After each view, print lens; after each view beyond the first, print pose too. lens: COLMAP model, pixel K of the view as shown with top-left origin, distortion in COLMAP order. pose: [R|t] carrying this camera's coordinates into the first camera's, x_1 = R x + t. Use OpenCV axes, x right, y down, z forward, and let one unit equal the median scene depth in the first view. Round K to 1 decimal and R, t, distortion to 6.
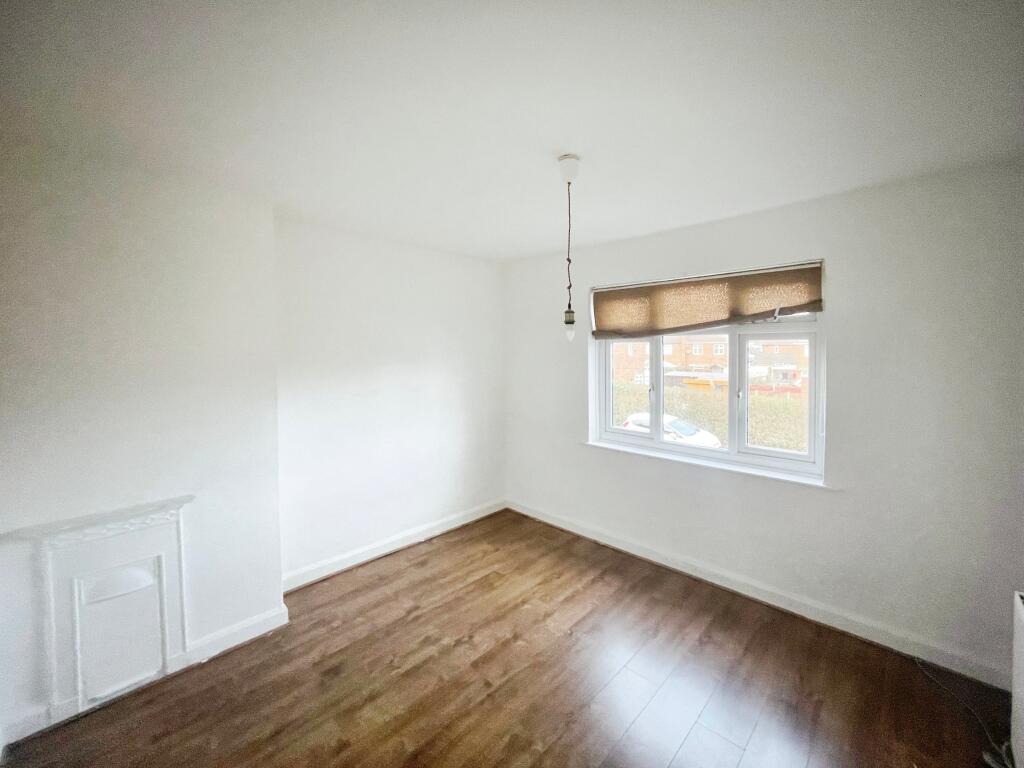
lens RADIAL K [[419.7, 0, 511.5], [0, 419.7, 354.7], [0, 0, 1]] dist [-0.000663, -0.000080]
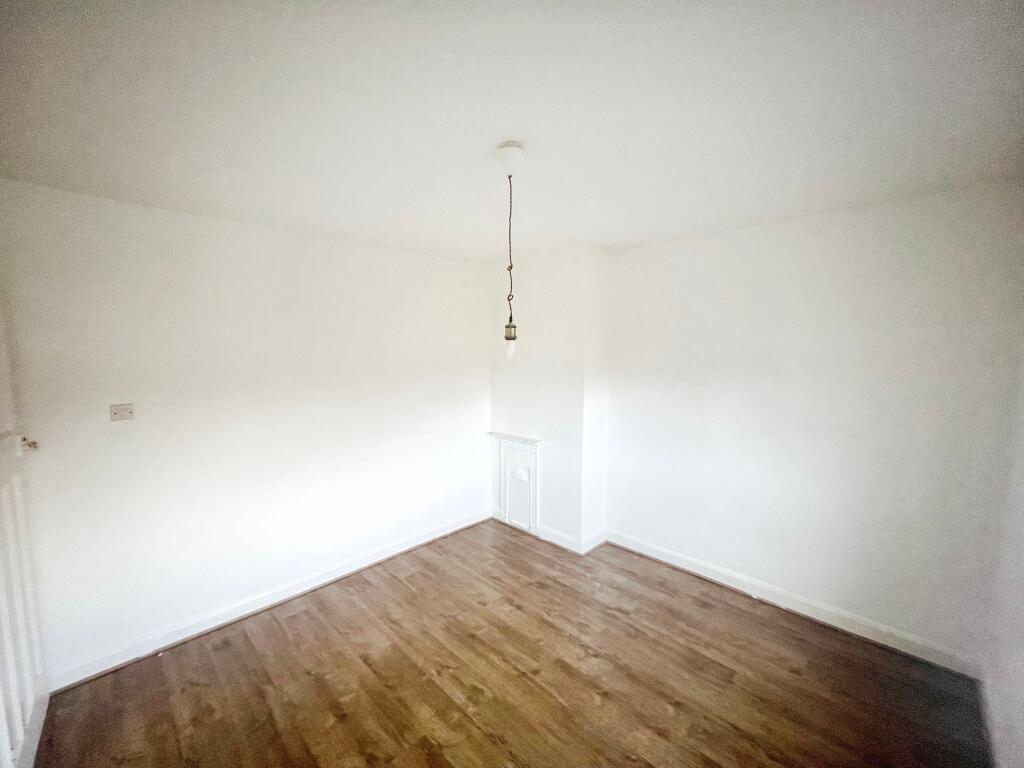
lens RADIAL K [[415.6, 0, 512.0], [0, 415.6, 384.0], [0, 0, 1]] dist [-0.000200, -0.000073]
pose [[-0.007094, 0.095345, -0.995419, 0.850068], [-0.007516, 0.995411, 0.095398, -0.054016], [0.999947, 0.008158, -0.006345, 0.842789]]
